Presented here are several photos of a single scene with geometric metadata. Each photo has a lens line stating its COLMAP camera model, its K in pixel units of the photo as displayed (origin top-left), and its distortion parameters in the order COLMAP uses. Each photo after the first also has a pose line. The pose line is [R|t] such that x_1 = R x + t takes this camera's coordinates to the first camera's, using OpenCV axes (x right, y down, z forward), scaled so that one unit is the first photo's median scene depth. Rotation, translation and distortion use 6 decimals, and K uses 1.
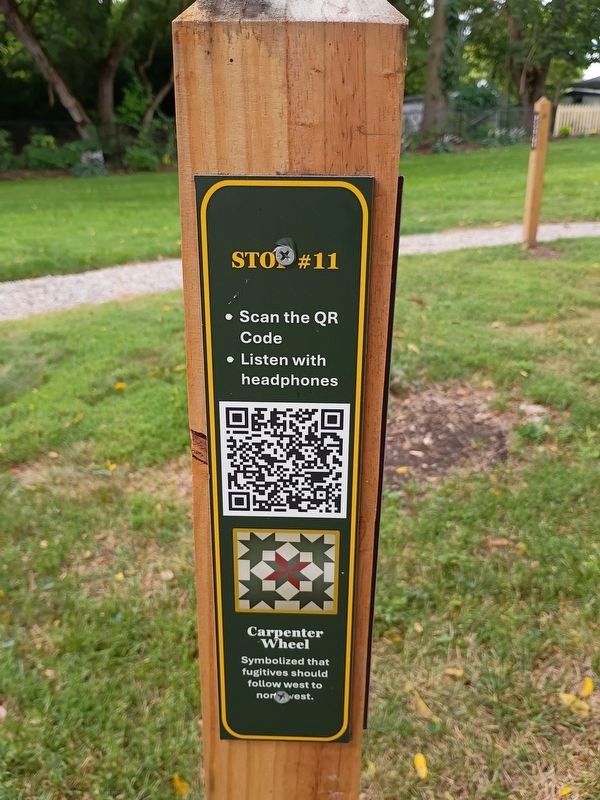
lens RADIAL K [[698.4, 0, 300.0], [0, 698.4, 400.0], [0, 0, 1]] dist [0.059388, -0.098202]
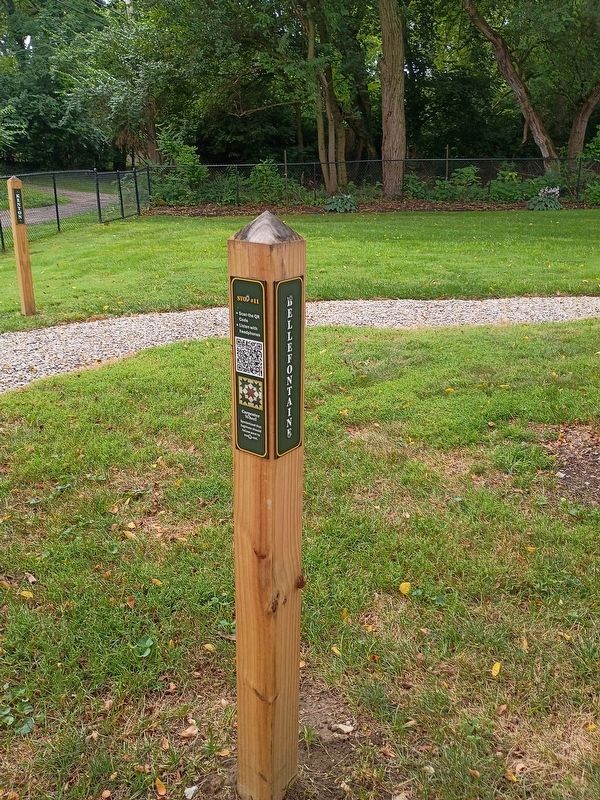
lens RADIAL K [[671.7, 0, 312.3], [0, 671.7, 405.8], [0, 0, 1]] dist [0.034887, -0.000857]
pose [[0.821322, 0.203777, -0.532828, 1.898381], [-0.215396, 0.975661, 0.041115, 0.109824], [0.528238, 0.081000, 0.845224, -1.503279]]
